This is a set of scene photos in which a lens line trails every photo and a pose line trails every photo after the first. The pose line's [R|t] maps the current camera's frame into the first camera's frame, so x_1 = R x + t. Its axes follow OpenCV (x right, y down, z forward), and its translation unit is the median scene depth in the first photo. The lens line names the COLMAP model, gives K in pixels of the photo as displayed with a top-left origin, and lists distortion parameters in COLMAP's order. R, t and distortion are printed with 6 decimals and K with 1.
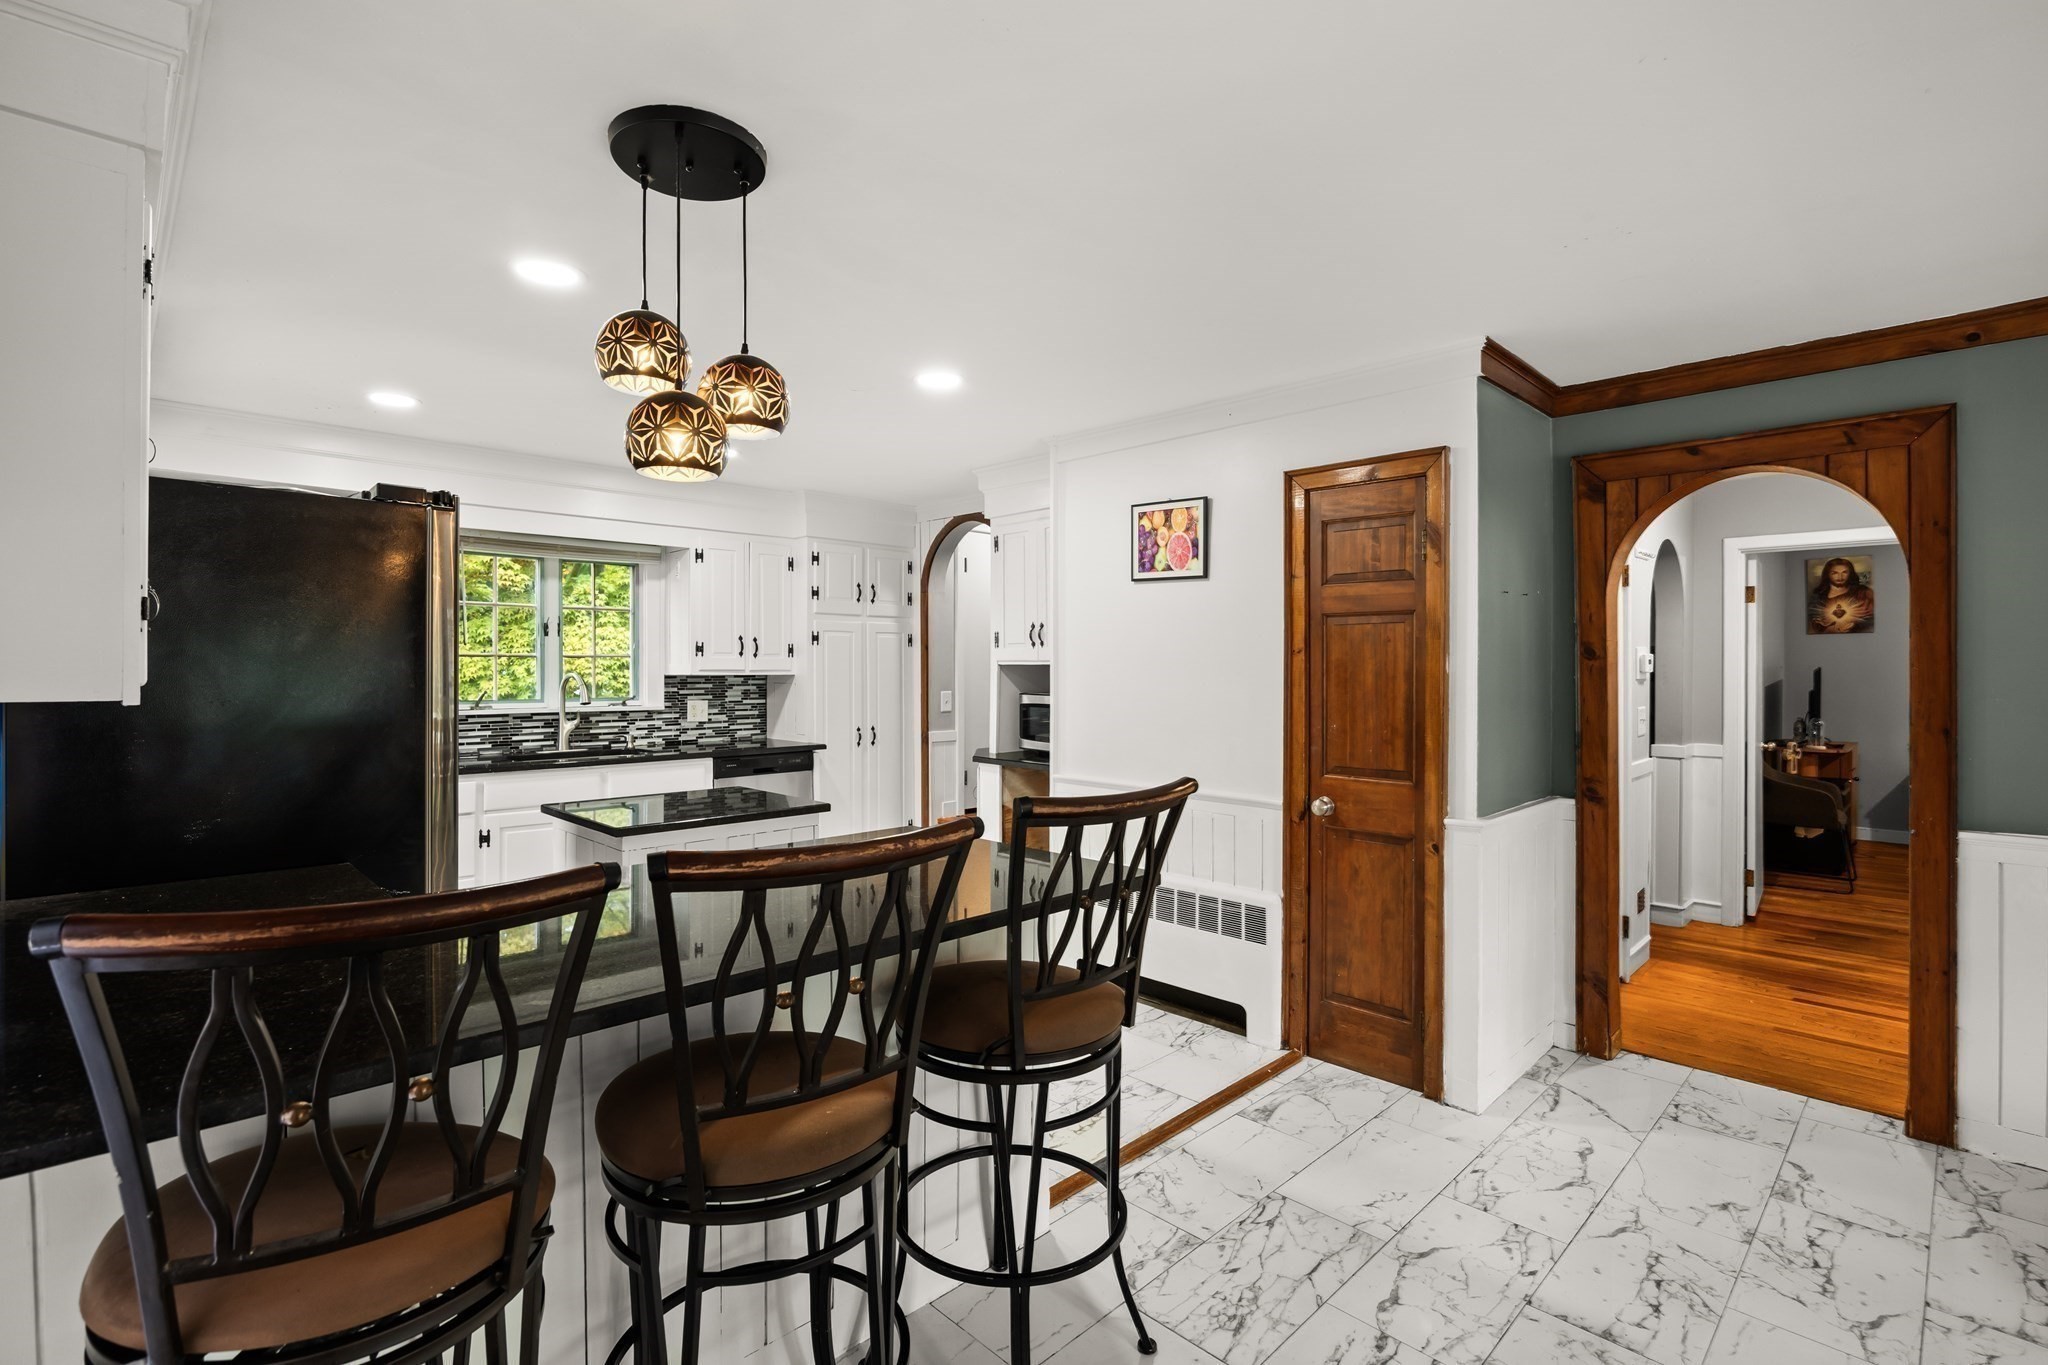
lens RADIAL K [[954.0, 0, 1021.5], [0, 954.0, 667.3], [0, 0, 1]] dist [-0.015560, 0.000332]
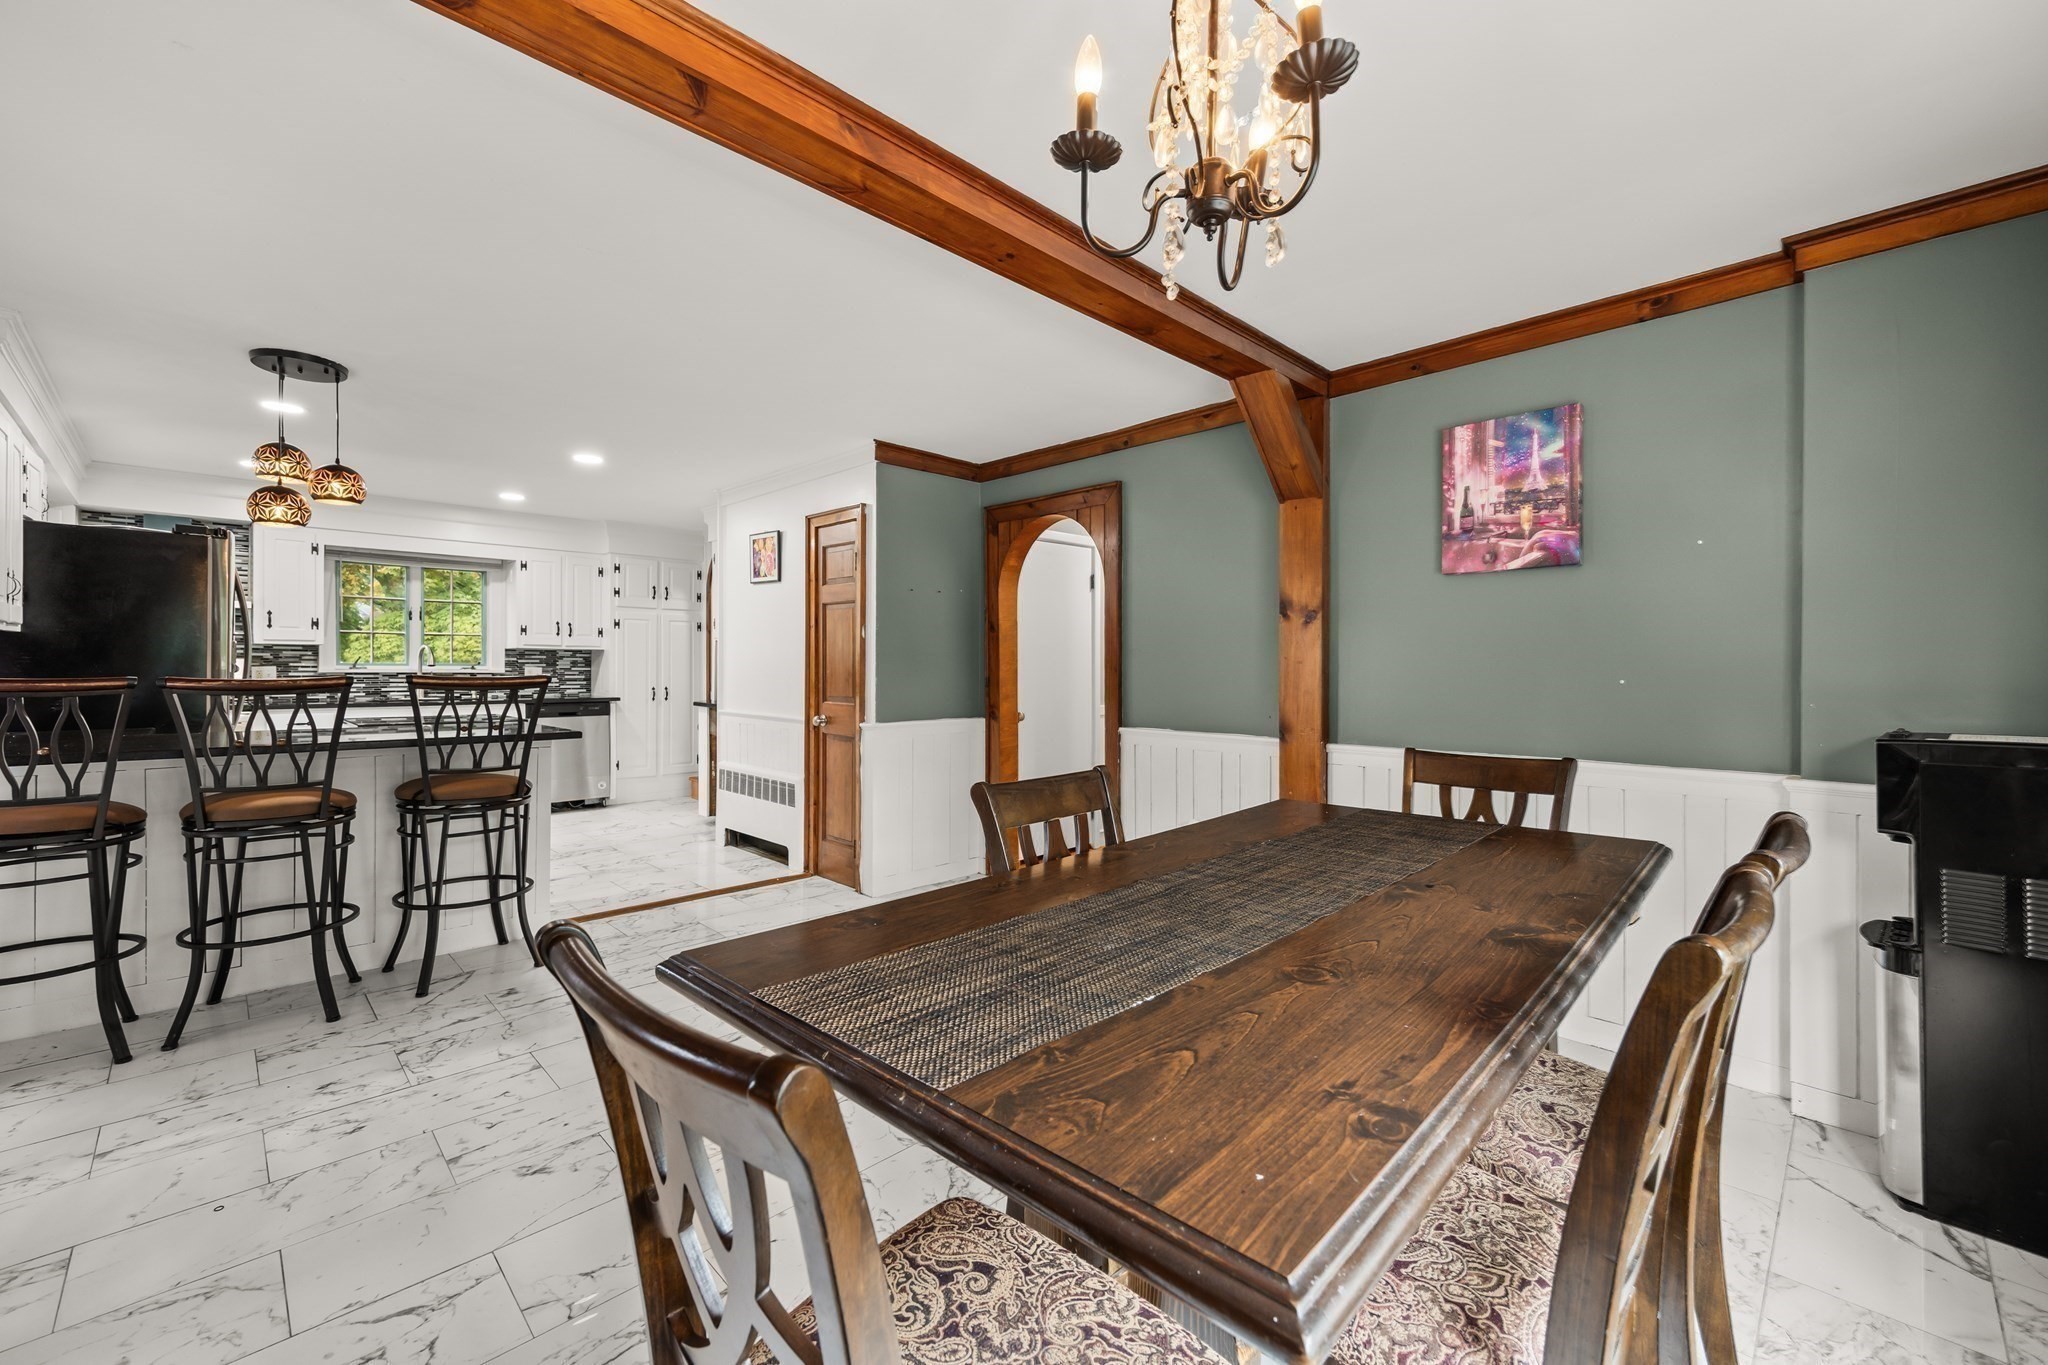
lens RADIAL K [[828.7, 0, 1018.7], [0, 828.7, 666.0], [0, 0, 1]] dist [0.003366, 0.000071]
pose [[0.999951, 0.003924, 0.009046, 0.581486], [-0.003939, 0.999991, 0.001607, 0.043687], [-0.009040, -0.001643, 0.999958, -0.388988]]
